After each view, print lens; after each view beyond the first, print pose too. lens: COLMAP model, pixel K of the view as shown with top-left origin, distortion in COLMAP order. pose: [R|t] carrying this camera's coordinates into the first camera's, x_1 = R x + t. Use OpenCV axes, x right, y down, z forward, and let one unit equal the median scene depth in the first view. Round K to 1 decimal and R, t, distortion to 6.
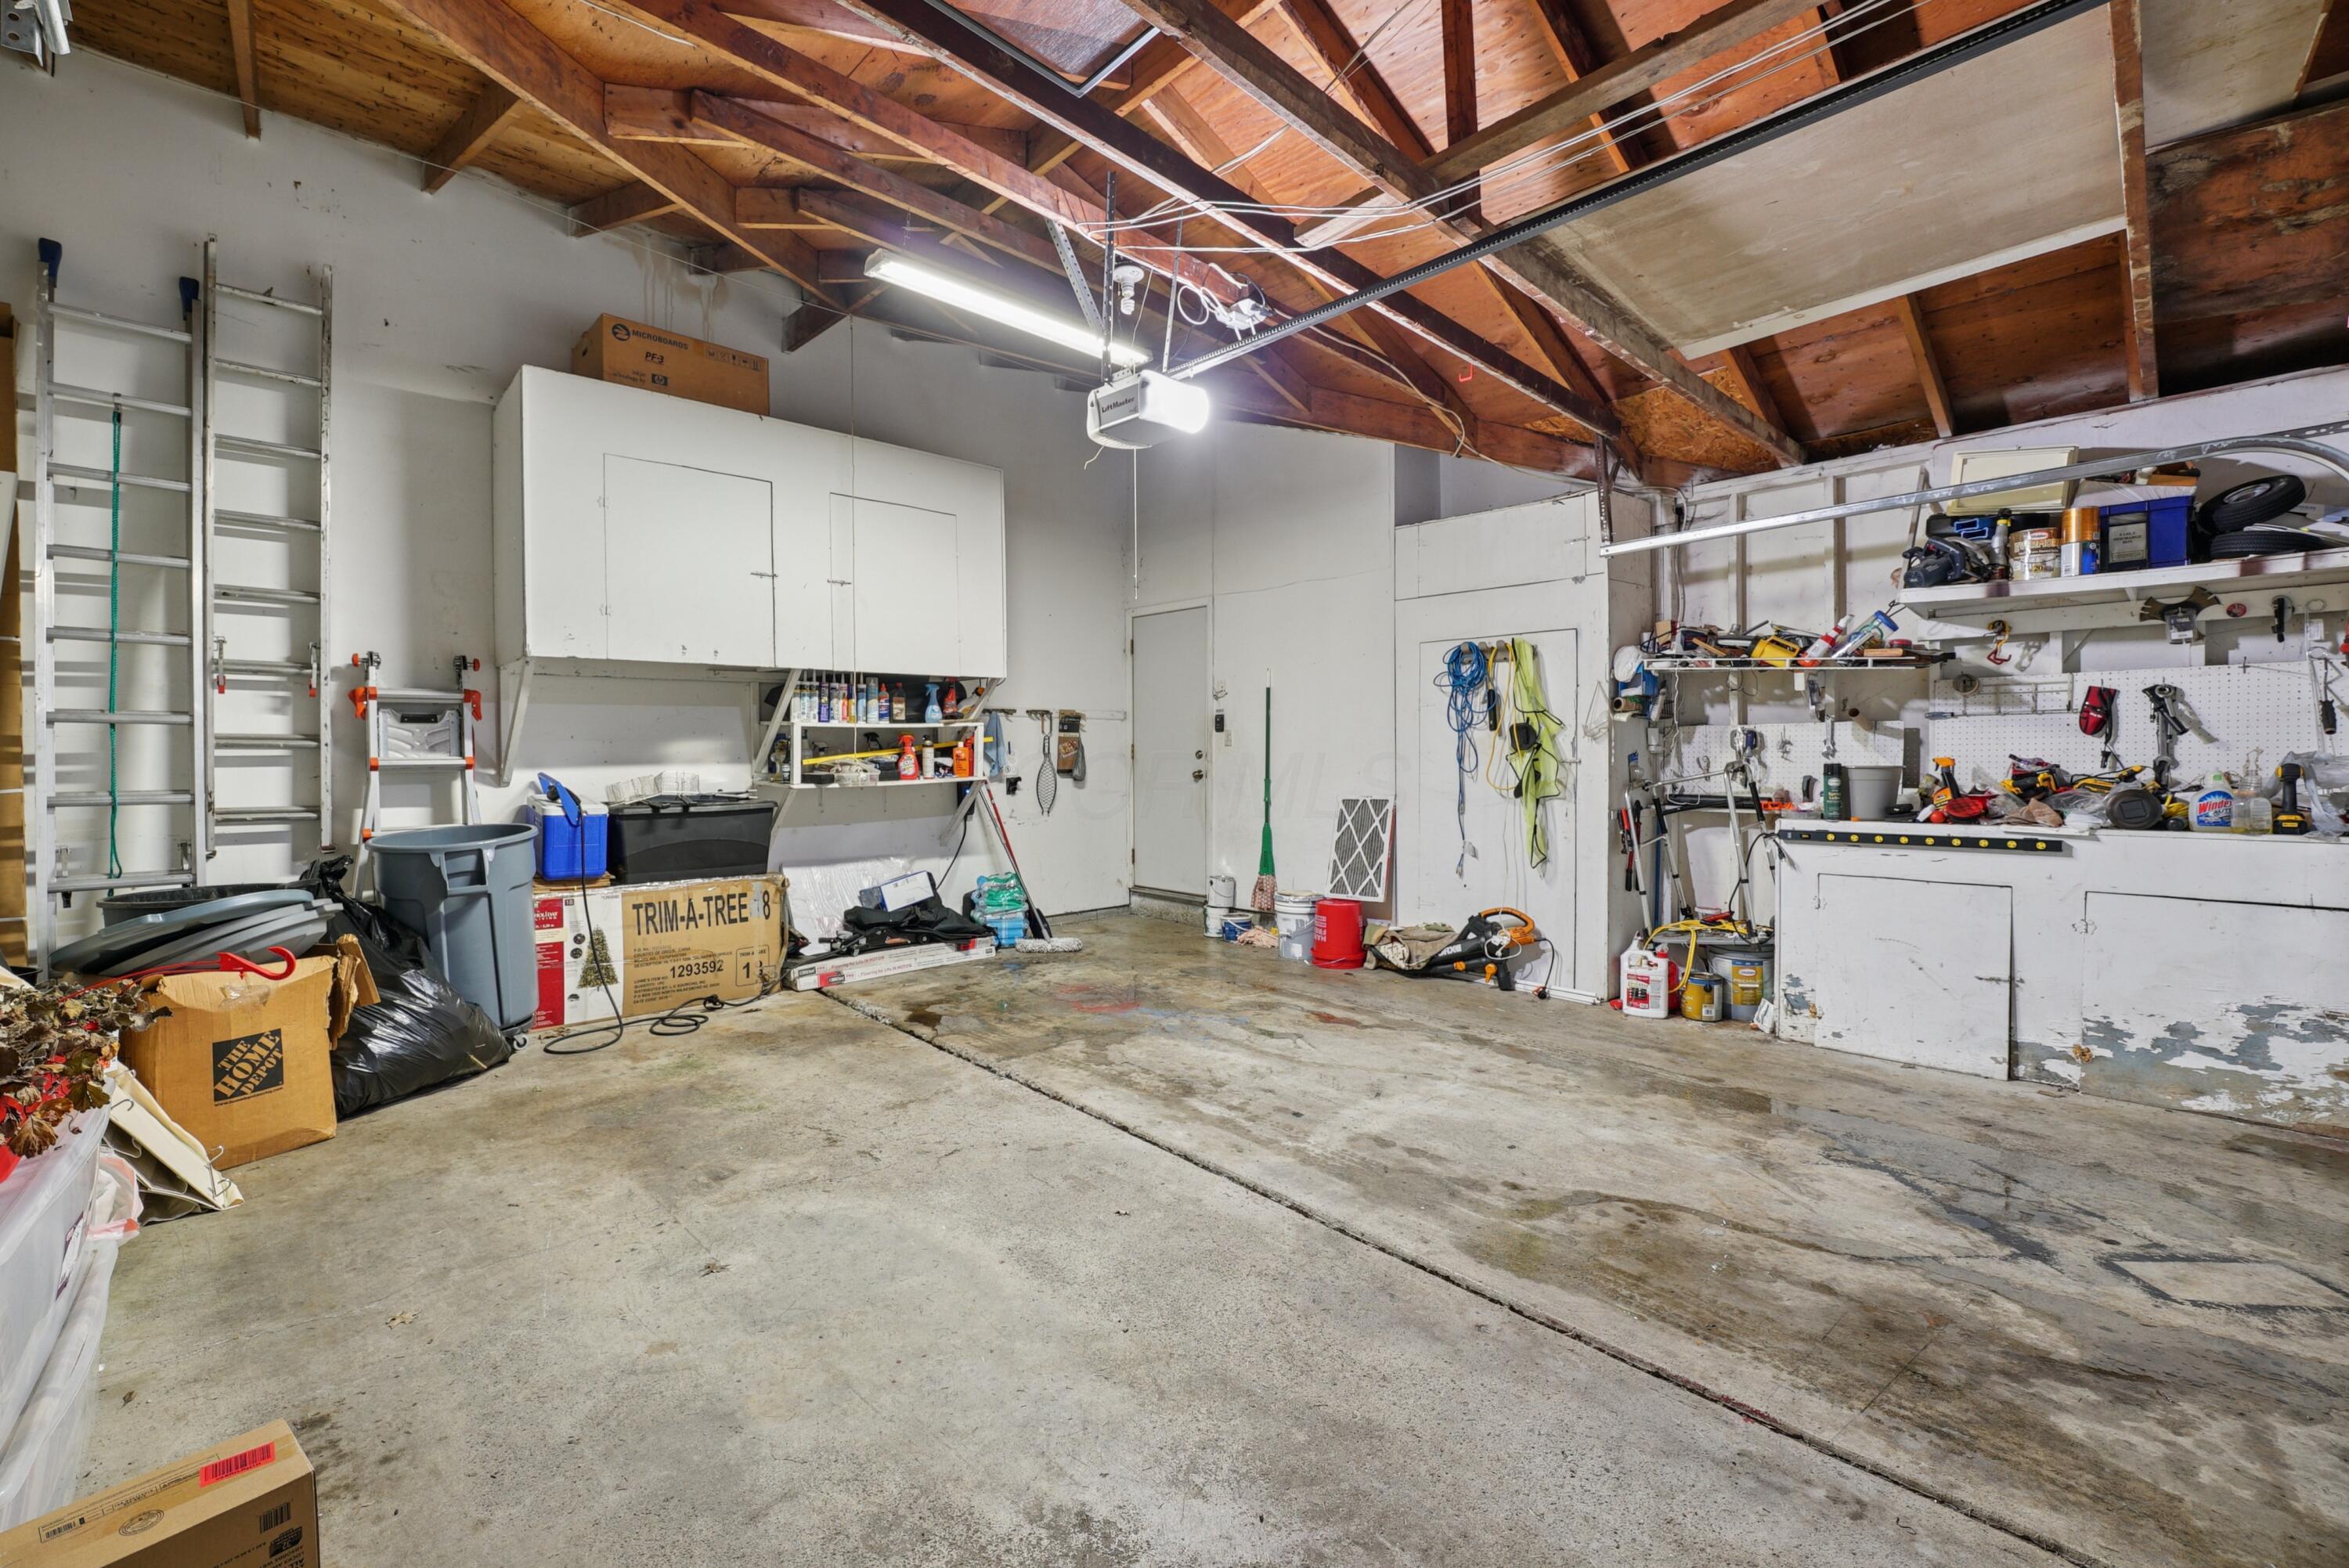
lens RADIAL K [[1008.7, 0, 1174.5], [0, 1008.7, 784.0], [0, 0, 1]] dist [-0.013790, 0.000813]
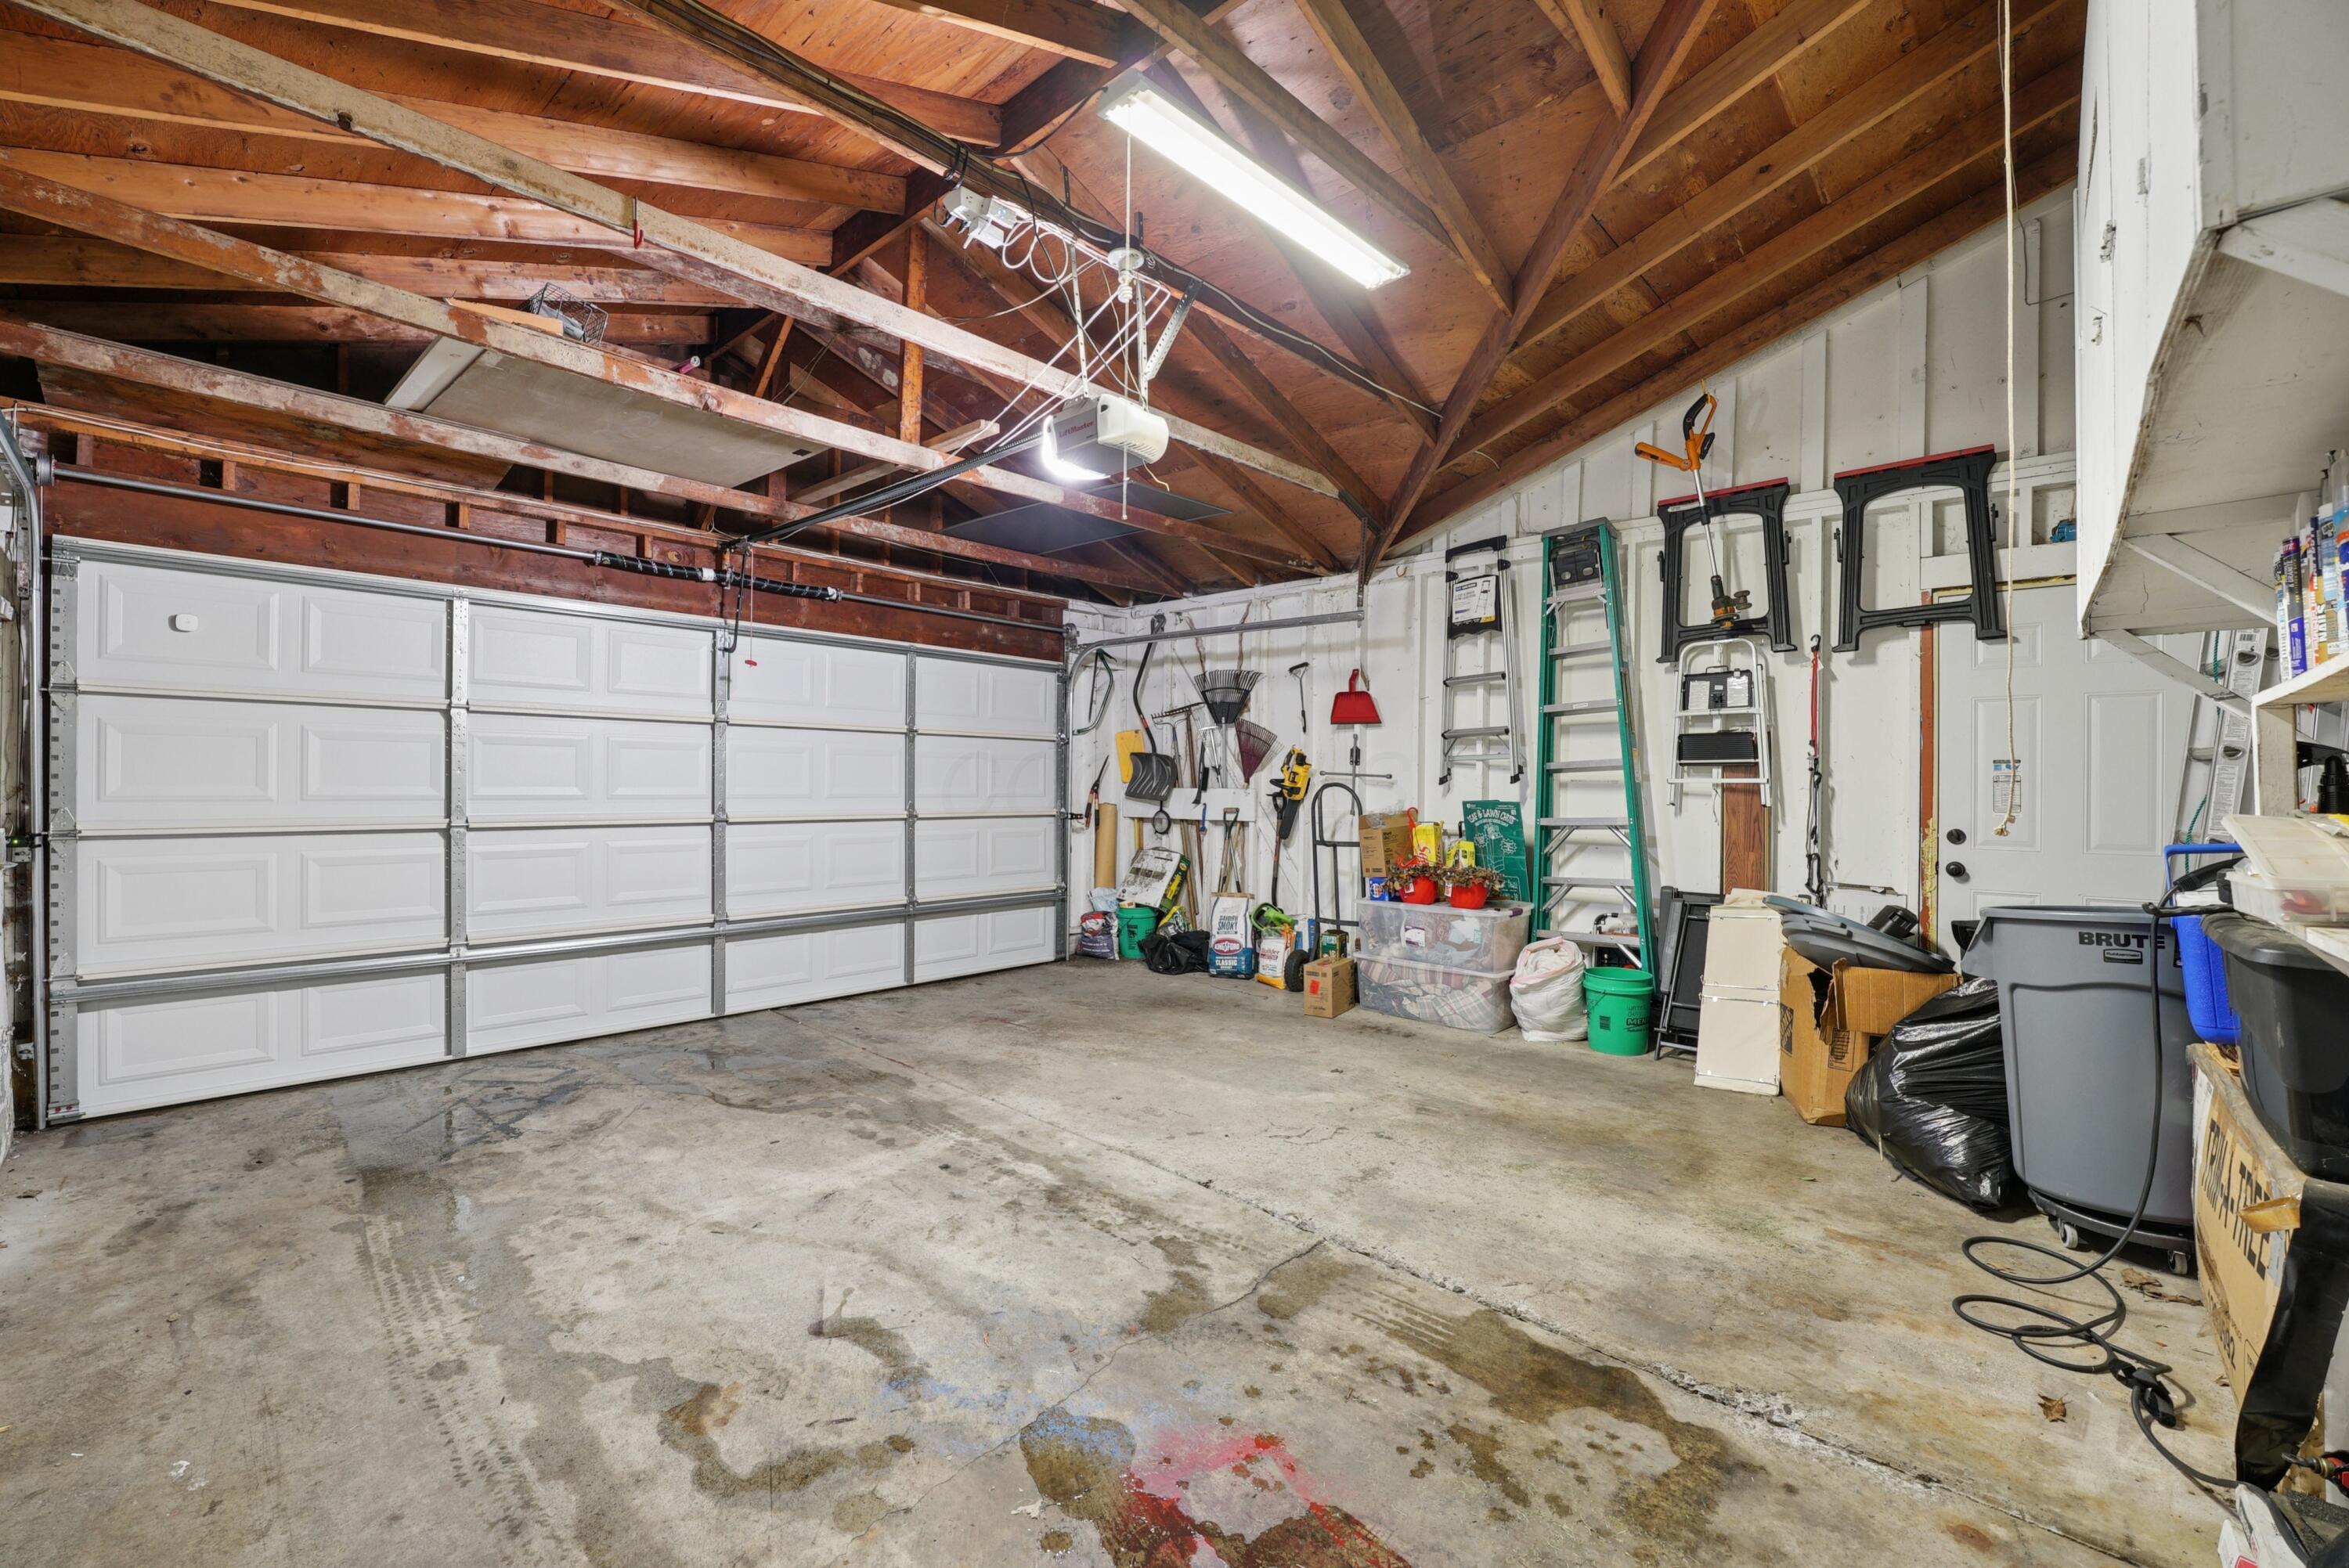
lens RADIAL K [[1008.7, 0, 1174.5], [0, 1008.7, 784.0], [0, 0, 1]] dist [-0.013790, 0.000813]
pose [[-0.998624, -0.000936, -0.052433, -0.045339], [-0.002400, 0.999608, 0.027877, -0.063316], [0.052387, 0.027965, -0.998235, 1.928354]]
